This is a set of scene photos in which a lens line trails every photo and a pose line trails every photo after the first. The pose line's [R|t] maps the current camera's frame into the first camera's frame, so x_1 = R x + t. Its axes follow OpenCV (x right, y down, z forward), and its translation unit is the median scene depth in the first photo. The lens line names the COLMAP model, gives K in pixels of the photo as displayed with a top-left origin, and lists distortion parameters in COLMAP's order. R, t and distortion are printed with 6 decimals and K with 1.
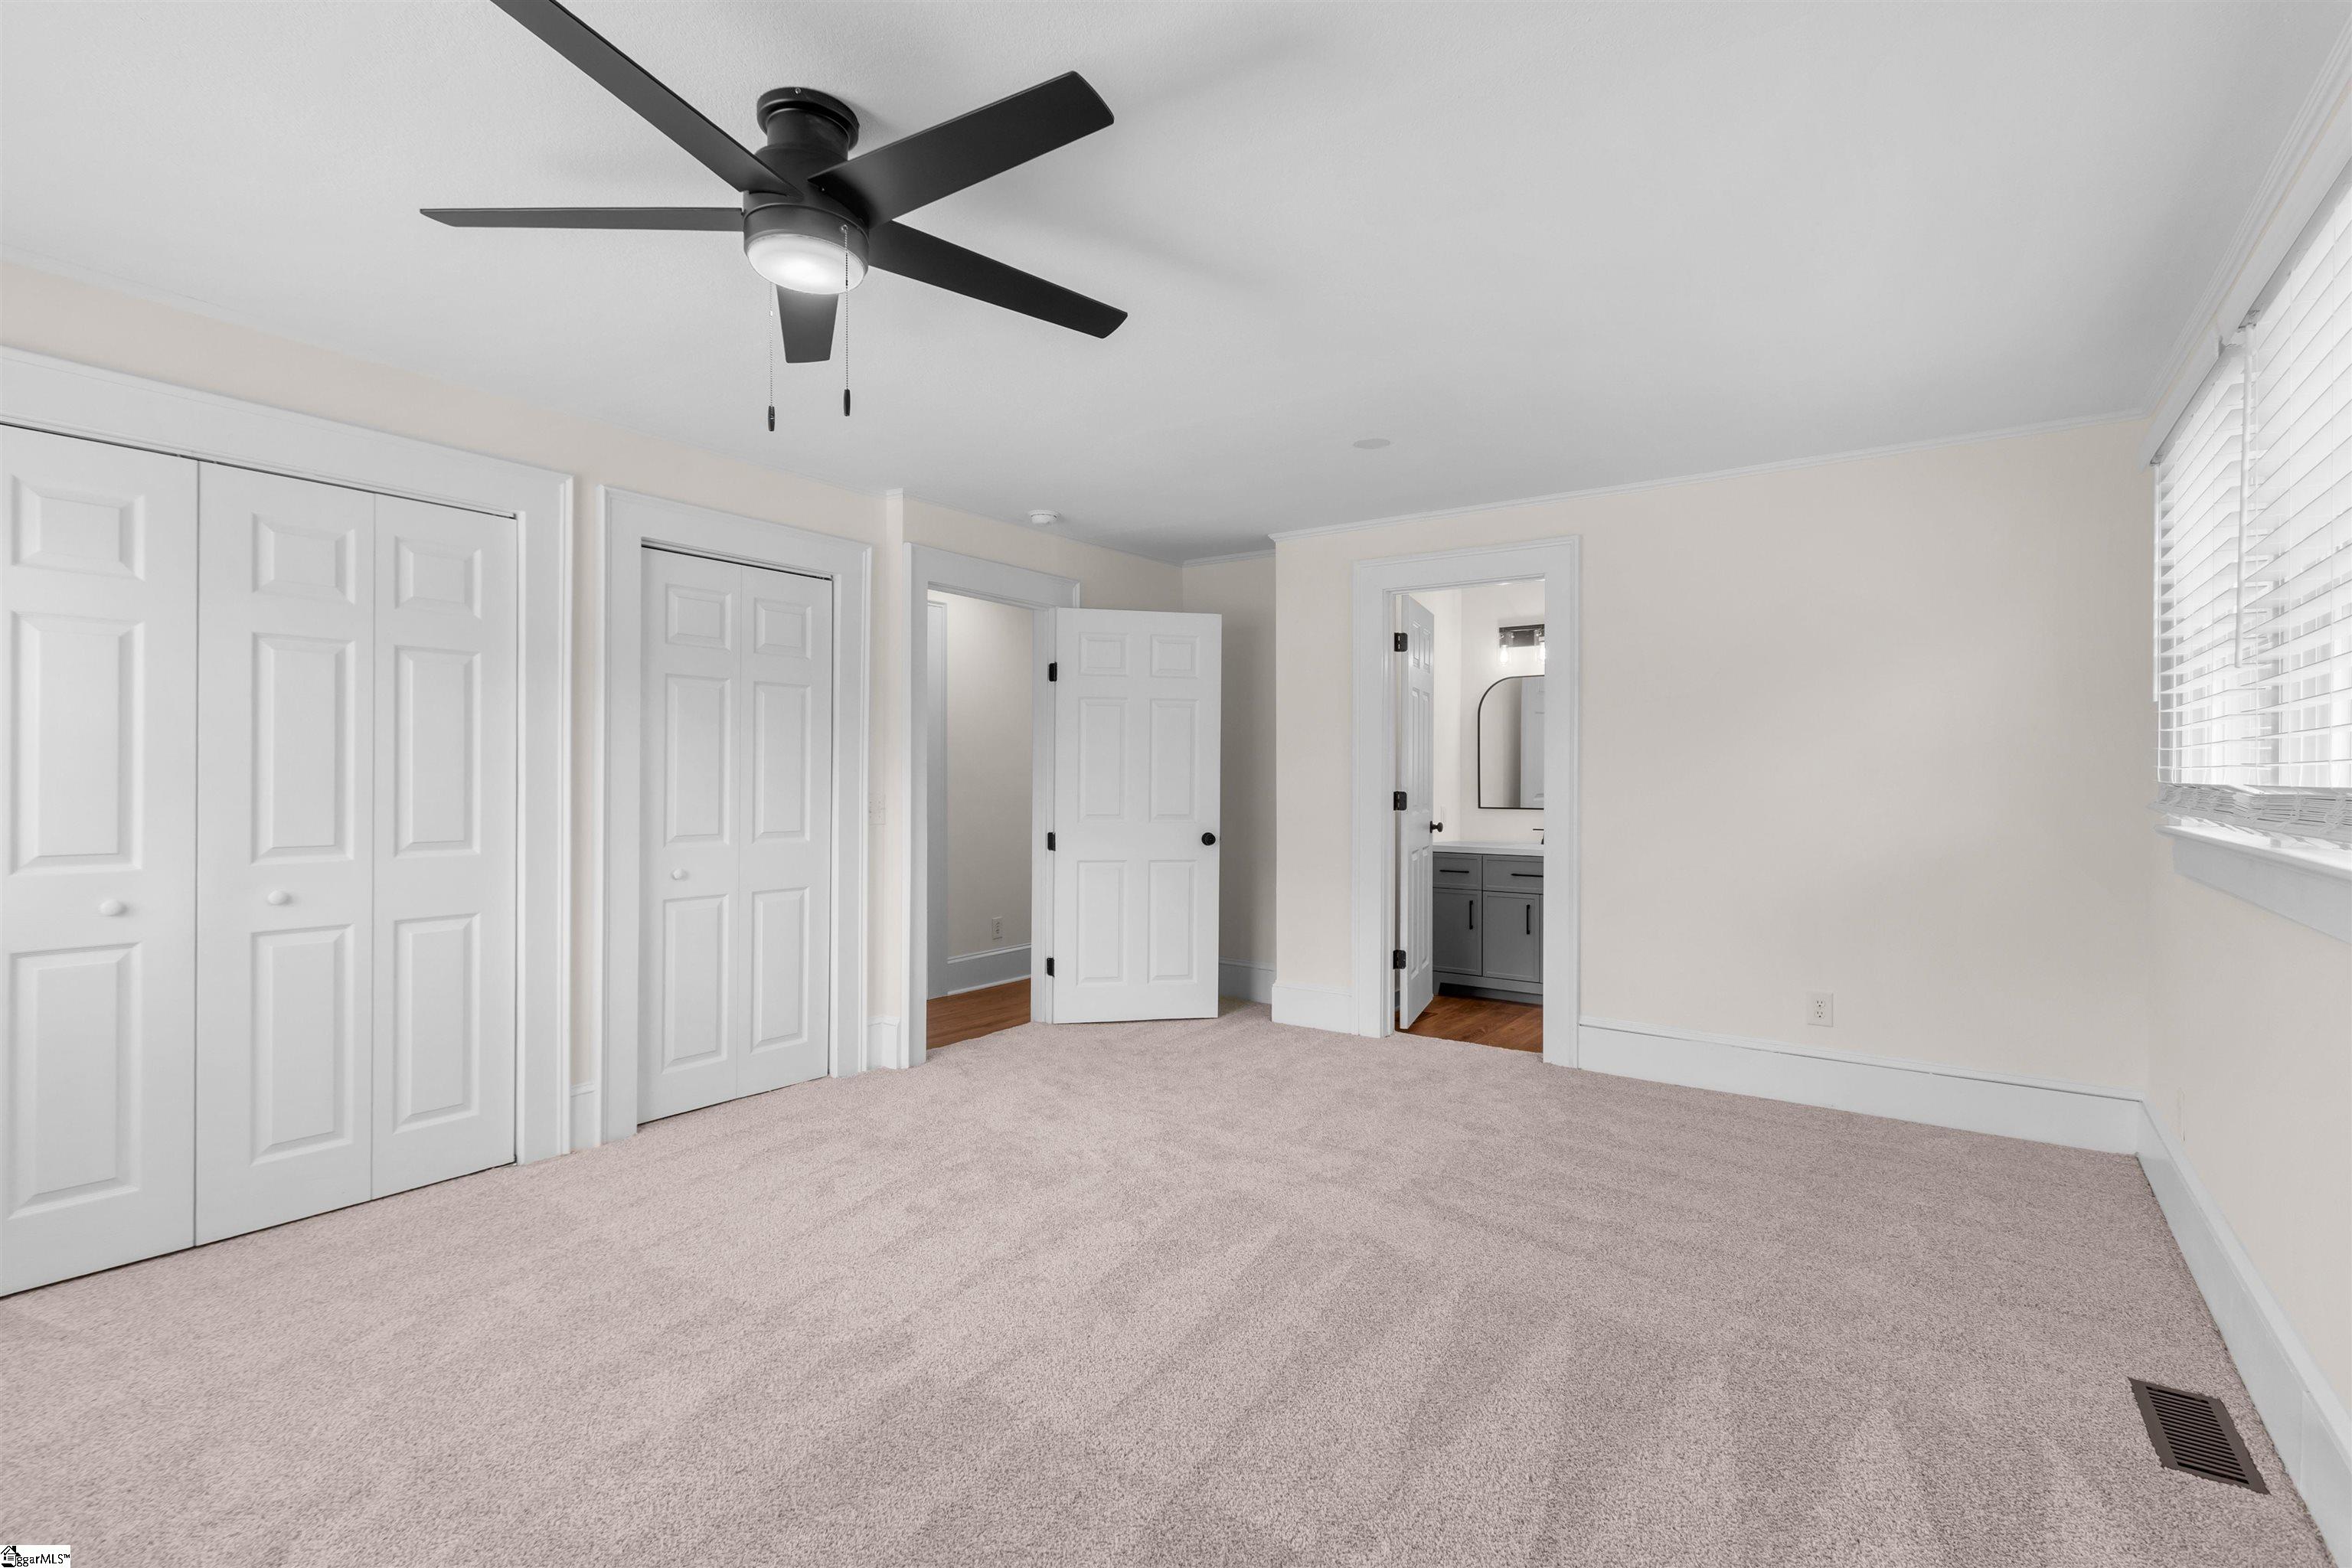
lens RADIAL K [[1082.0, 0, 1170.4], [0, 1082.0, 774.2], [0, 0, 1]] dist [-0.003298, -0.000906]
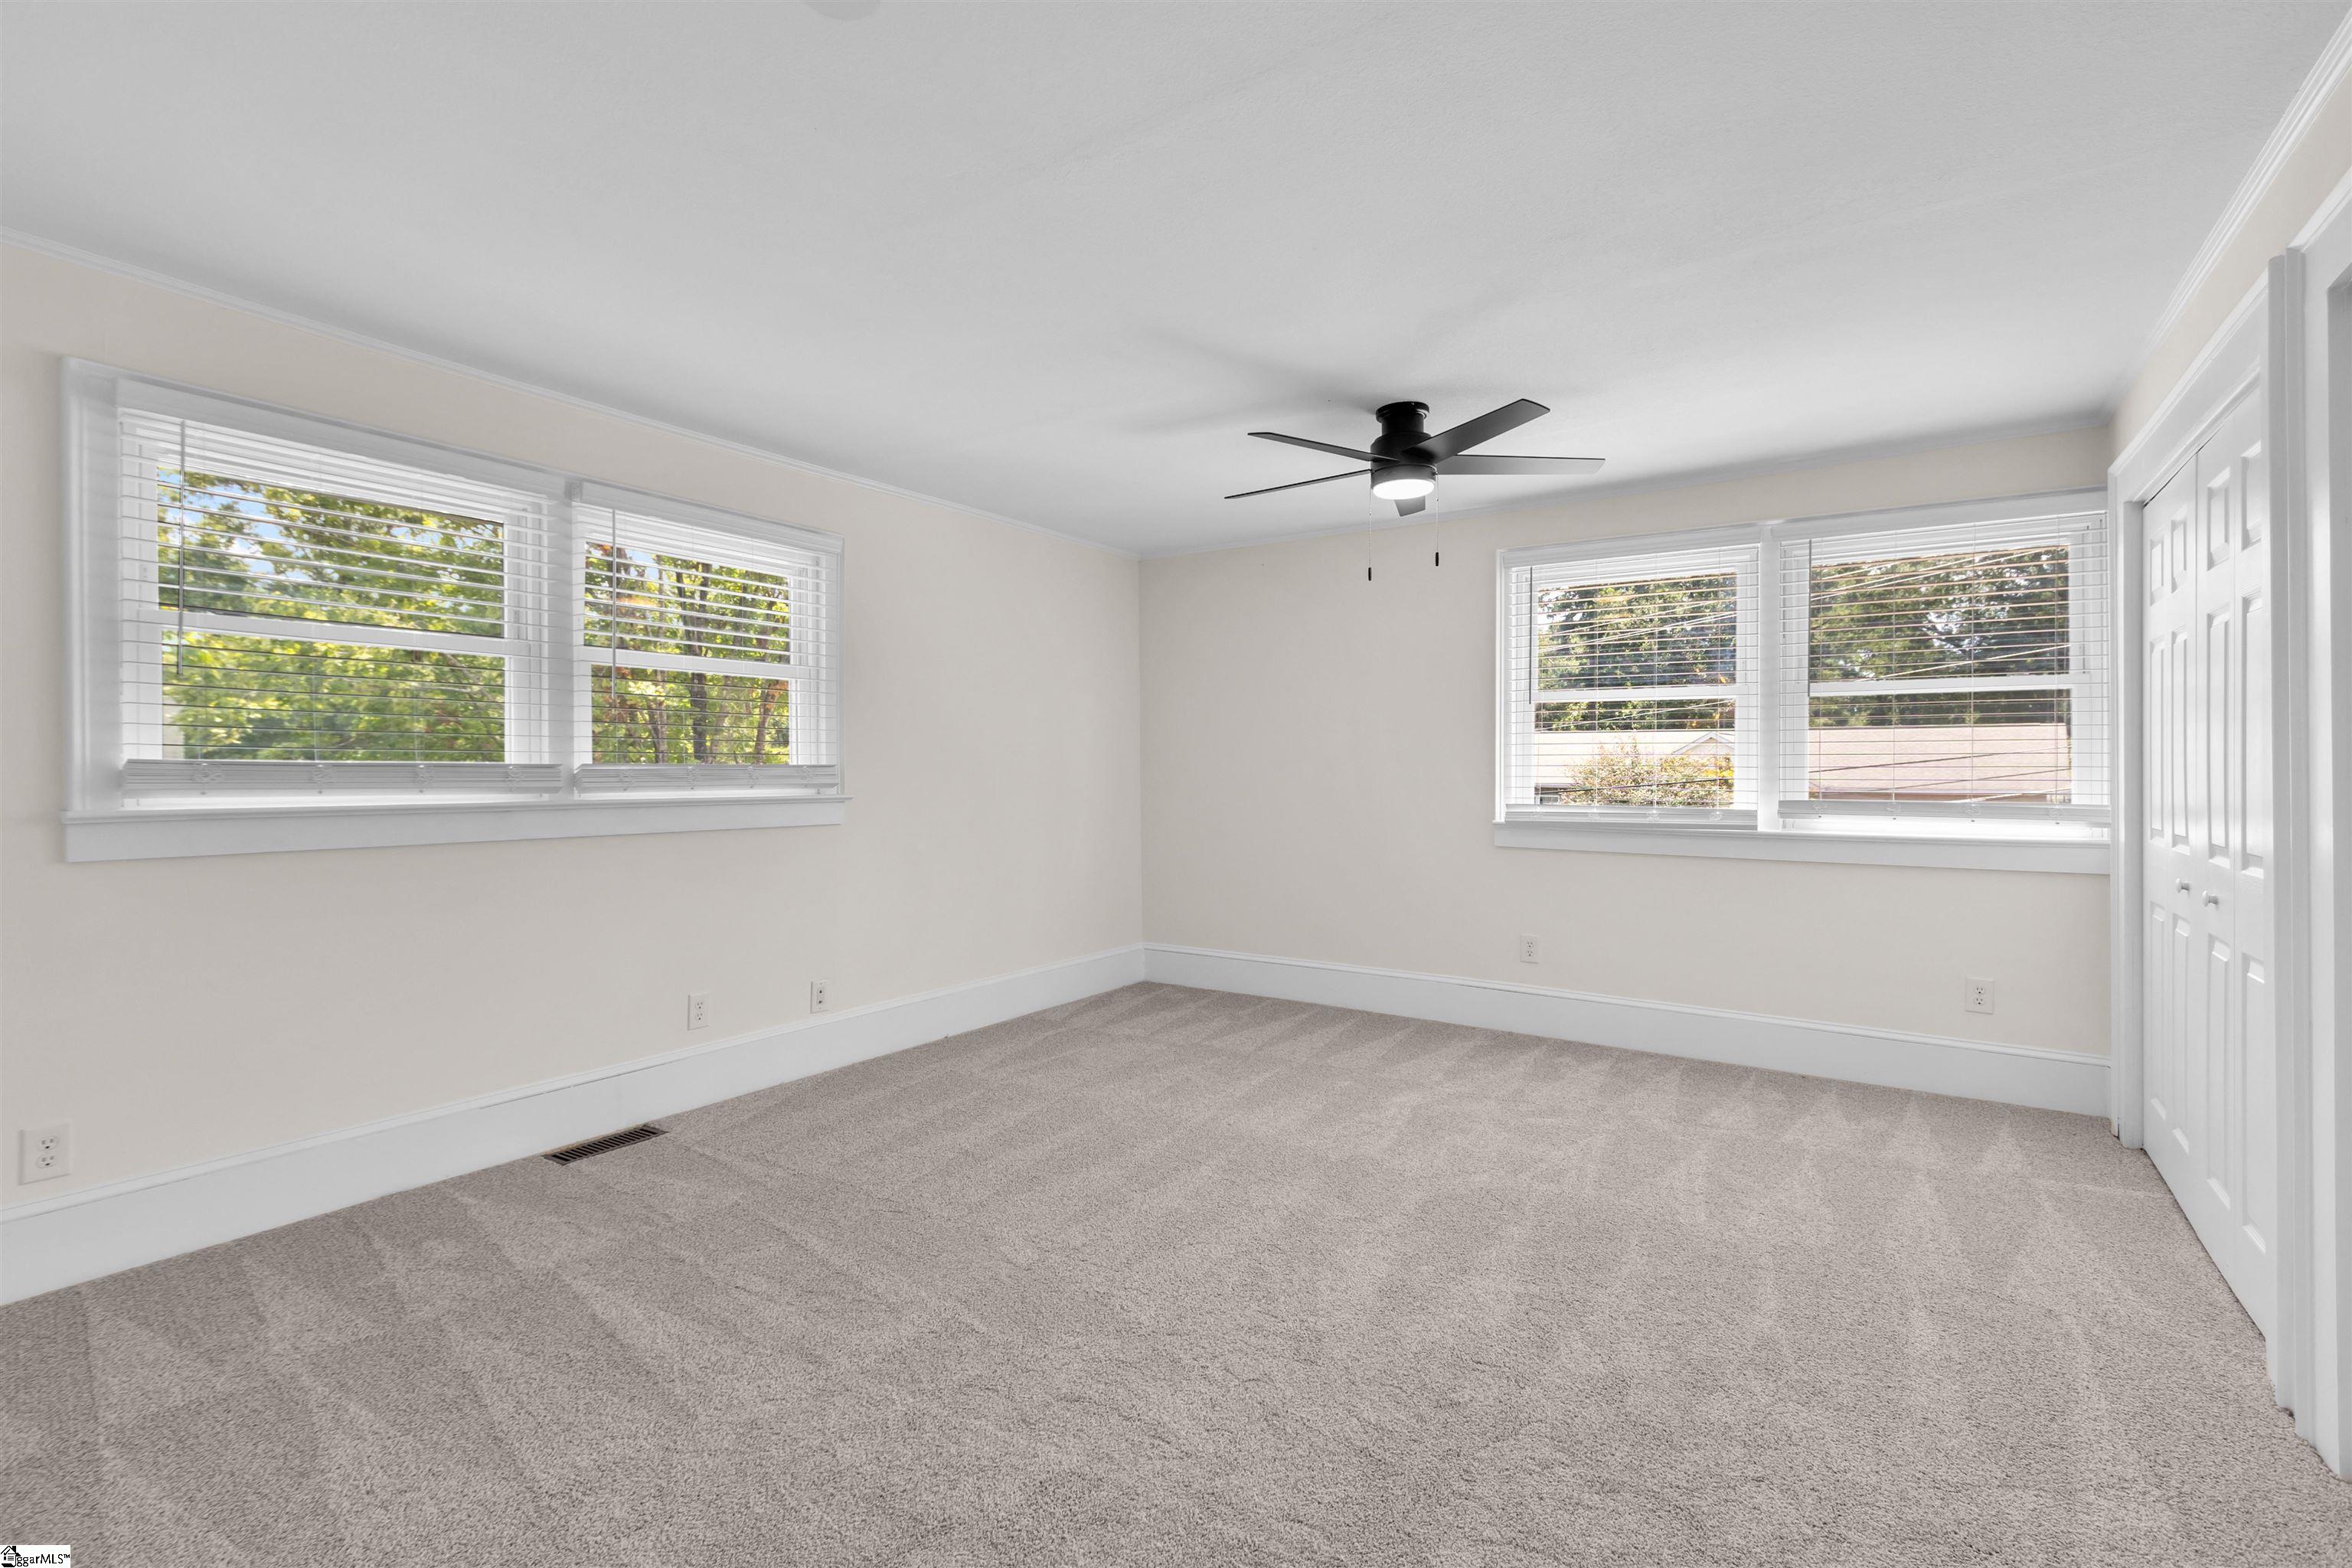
lens RADIAL K [[1082.0, 0, 1170.4], [0, 1082.0, 774.2], [0, 0, 1]] dist [-0.003298, -0.000906]
pose [[-0.999475, -0.014160, -0.029132, 0.057567], [-0.014445, 0.999849, 0.009616, -0.002010], [0.028992, 0.010032, -0.999529, 1.369246]]
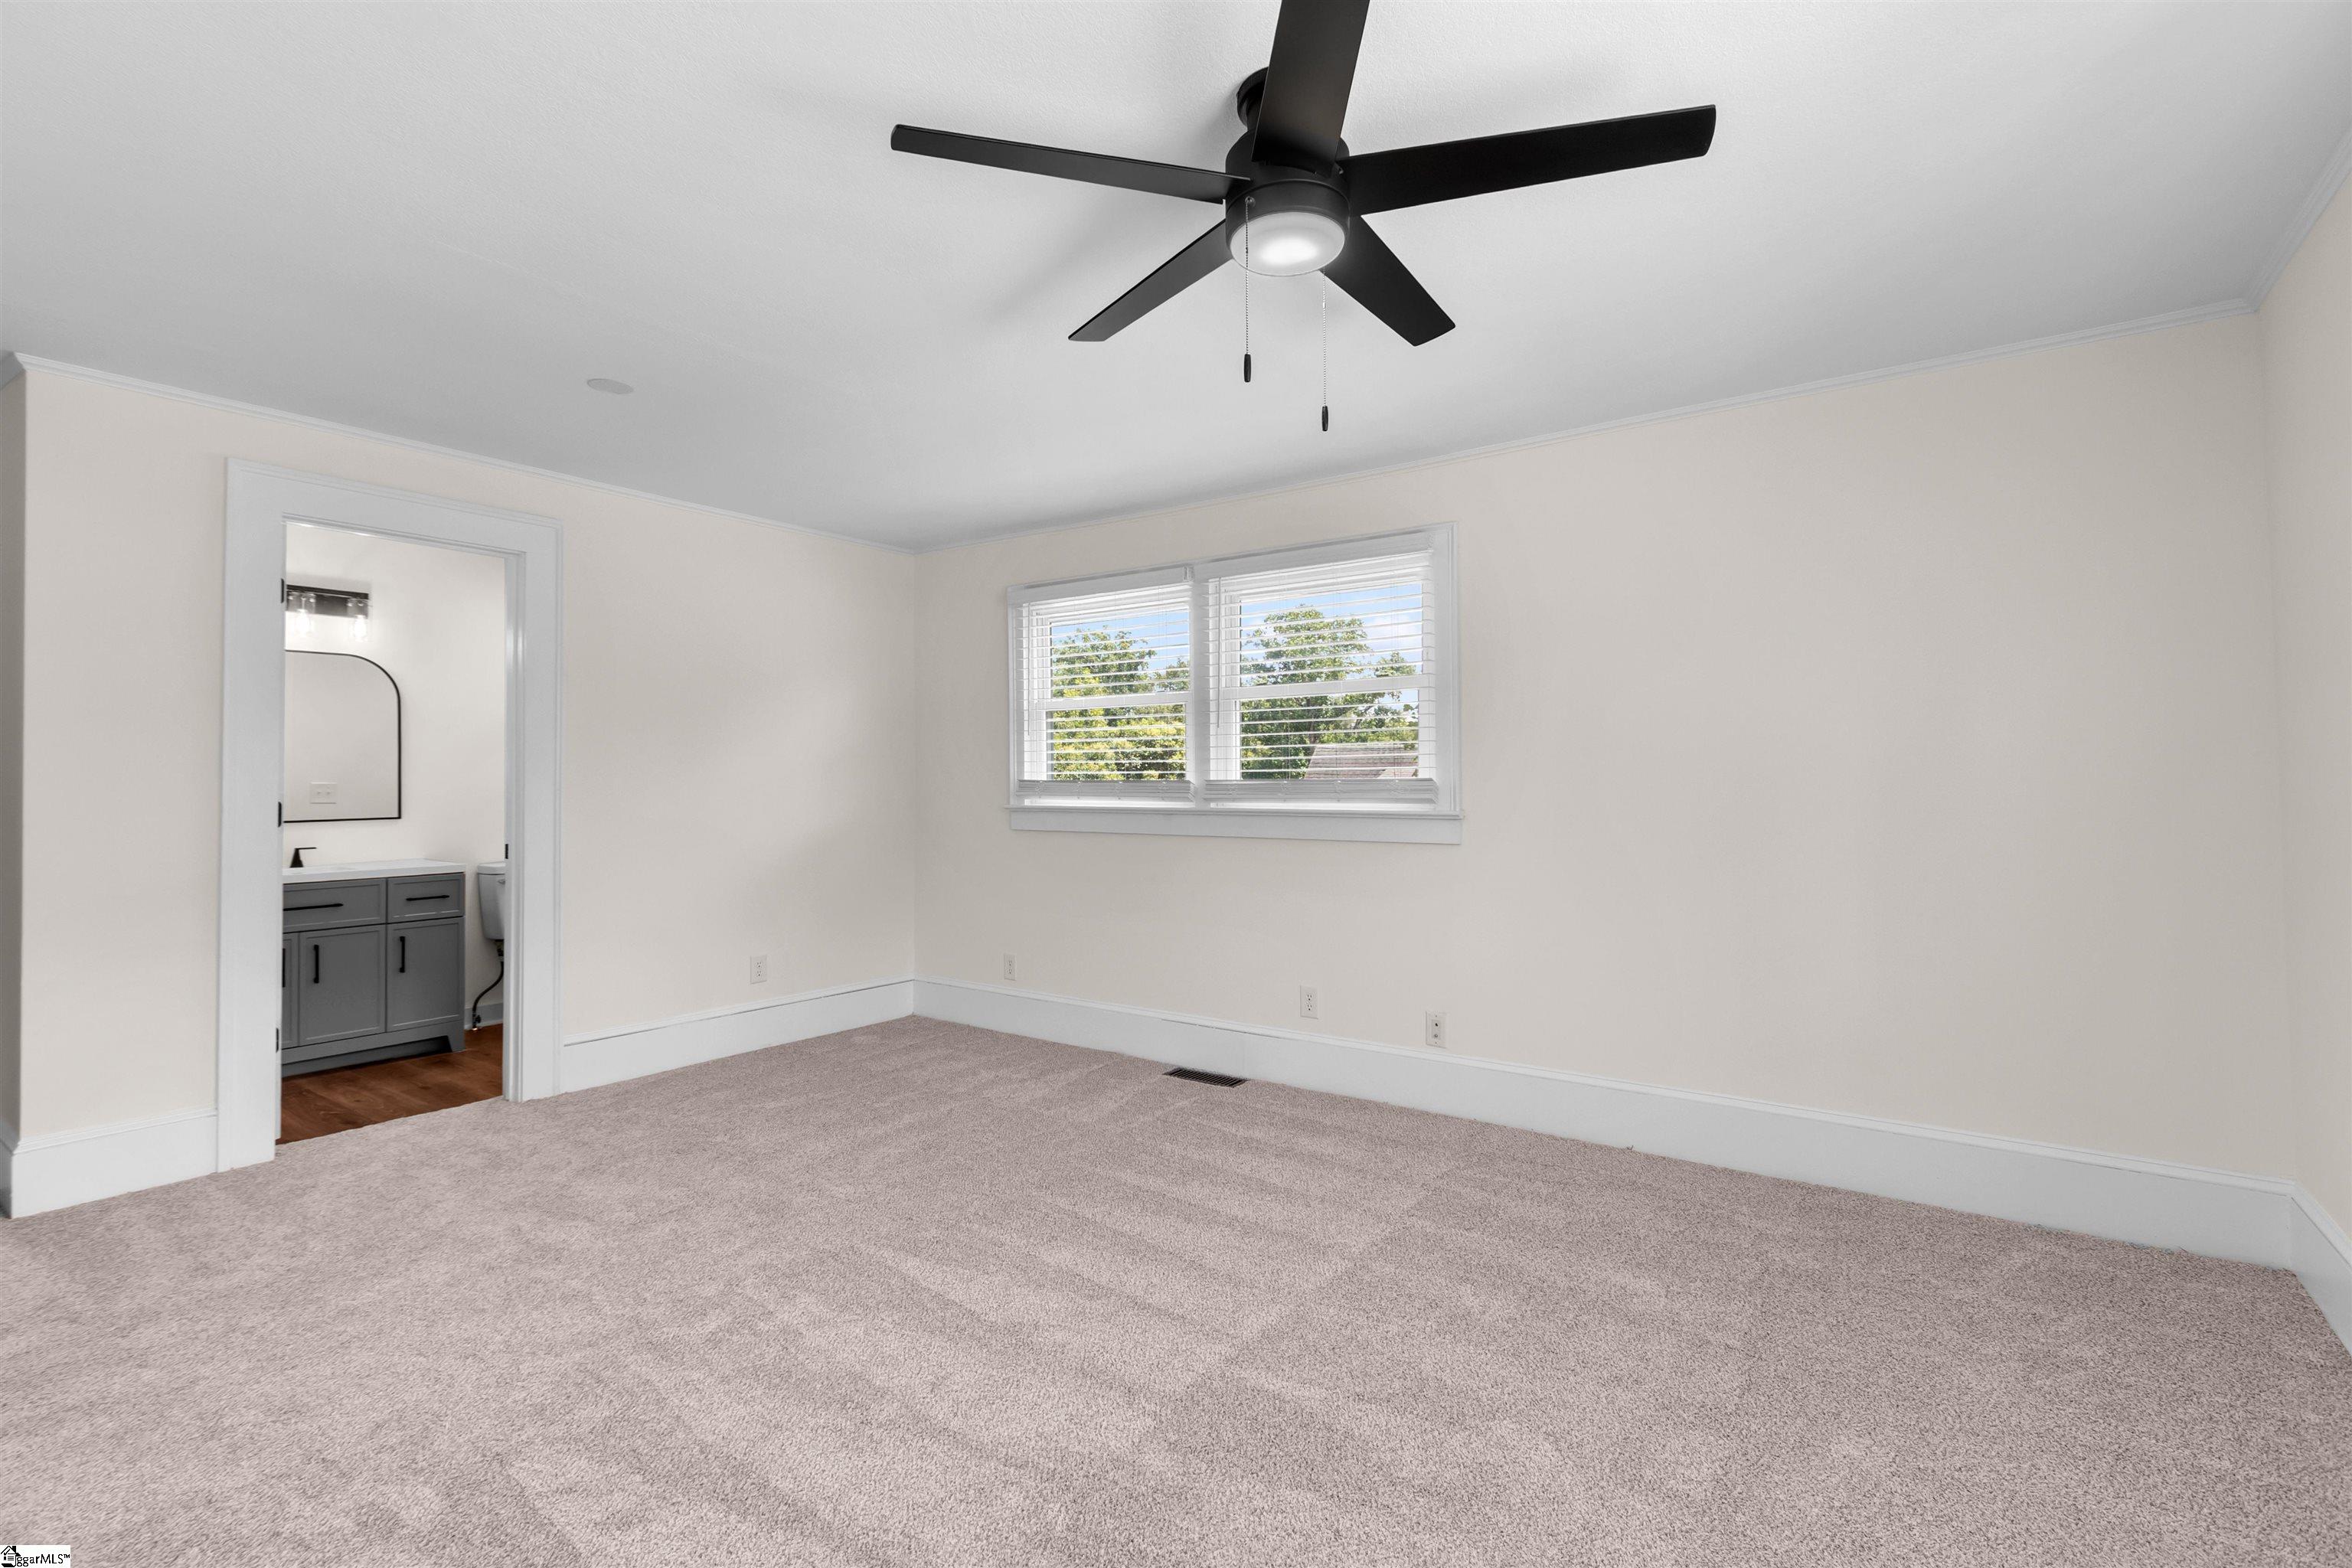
lens RADIAL K [[1082.0, 0, 1170.4], [0, 1082.0, 774.2], [0, 0, 1]] dist [-0.003298, -0.000906]
pose [[0.007874, -0.000910, 0.999969, -0.621306], [0.002462, 0.999997, 0.000891, -0.002120], [-0.999966, 0.002455, 0.007876, 0.528426]]
